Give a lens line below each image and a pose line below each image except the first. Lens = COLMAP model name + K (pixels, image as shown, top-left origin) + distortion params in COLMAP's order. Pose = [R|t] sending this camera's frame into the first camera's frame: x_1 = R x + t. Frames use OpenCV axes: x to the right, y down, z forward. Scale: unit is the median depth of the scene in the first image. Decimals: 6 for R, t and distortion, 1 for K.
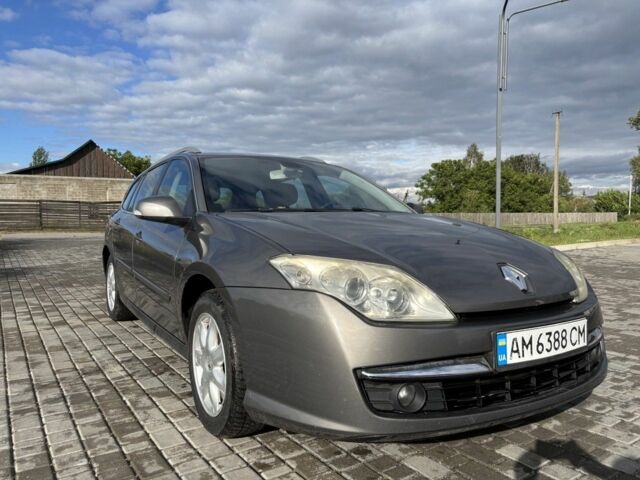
lens RADIAL K [[489.5, 0, 320.0], [0, 489.5, 240.0], [0, 0, 1]] dist [0.001330, -0.001357]
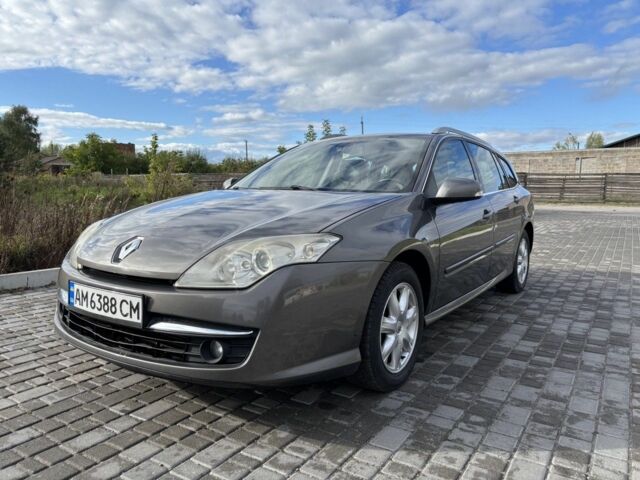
lens RADIAL K [[489.5, 0, 320.0], [0, 489.5, 240.0], [0, 0, 1]] dist [0.001330, -0.001357]
pose [[0.398979, 0.091977, -0.912336, 1.645148], [-0.041312, 0.995749, 0.082319, -0.058182], [0.916029, 0.004847, 0.401083, 0.954328]]
